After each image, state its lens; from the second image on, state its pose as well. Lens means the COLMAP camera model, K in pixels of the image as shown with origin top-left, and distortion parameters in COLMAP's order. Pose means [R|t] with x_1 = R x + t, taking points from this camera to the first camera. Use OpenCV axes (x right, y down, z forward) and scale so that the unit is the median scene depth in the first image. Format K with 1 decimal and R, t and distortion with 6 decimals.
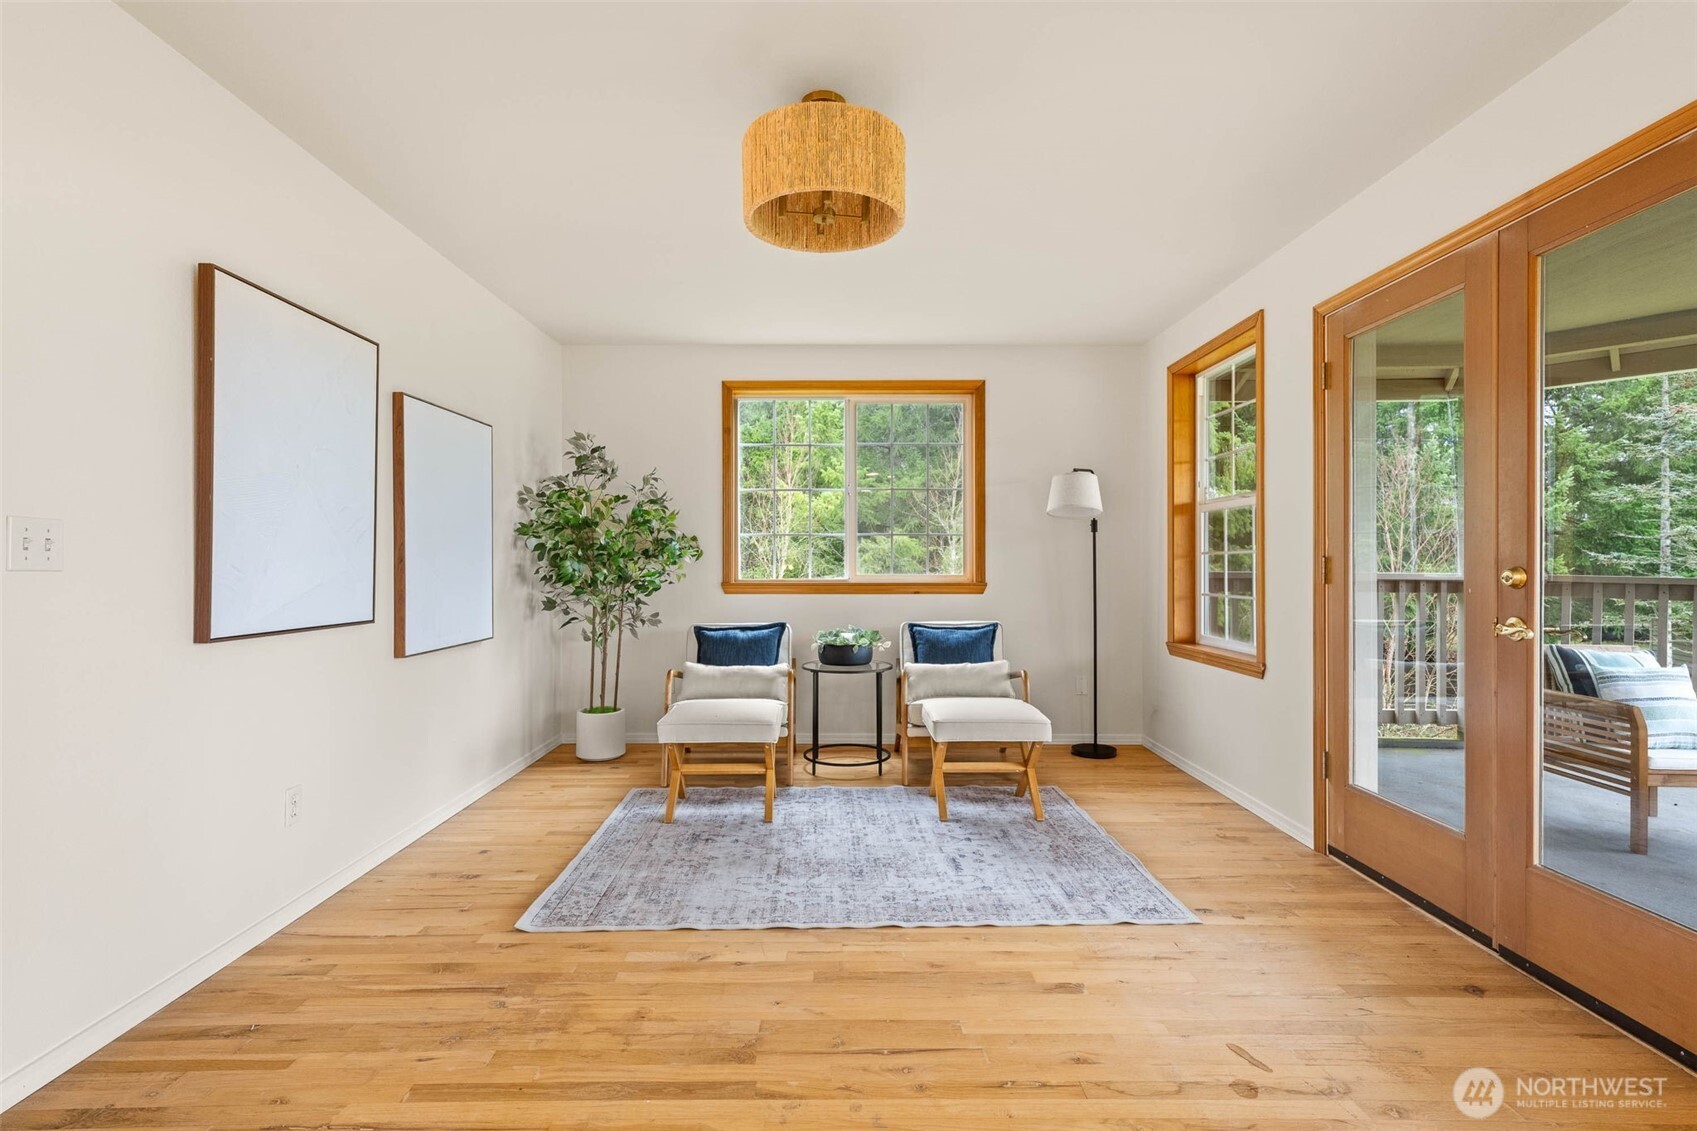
lens RADIAL K [[800.6, 0, 848.0], [0, 800.6, 567.5], [0, 0, 1]] dist [0.004041, 0.000452]
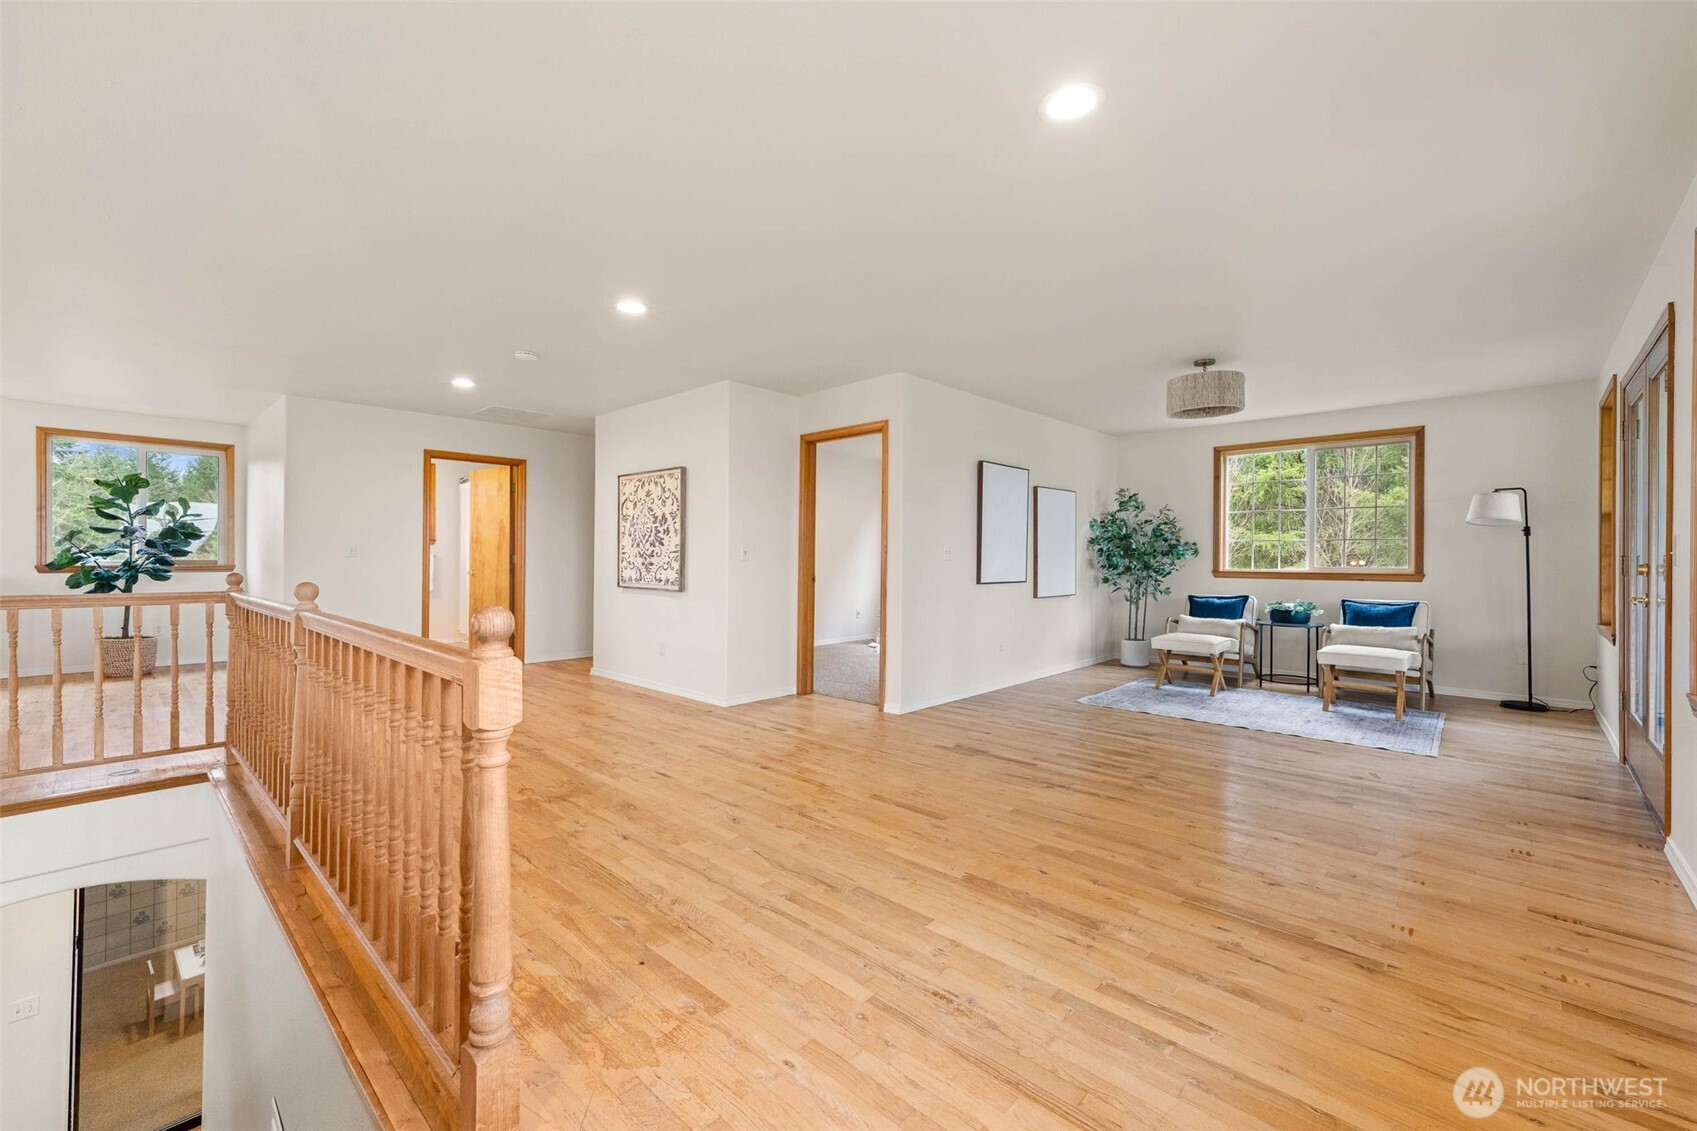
lens RADIAL K [[694.0, 0, 848.5], [0, 694.0, 559.2], [0, 0, 1]] dist [0.010405, -0.000522]
pose [[0.722692, 0.004983, -0.691153, 0.316543], [-0.005834, 0.999982, 0.001110, -0.001606], [0.691146, 0.003230, 0.722708, -0.596545]]
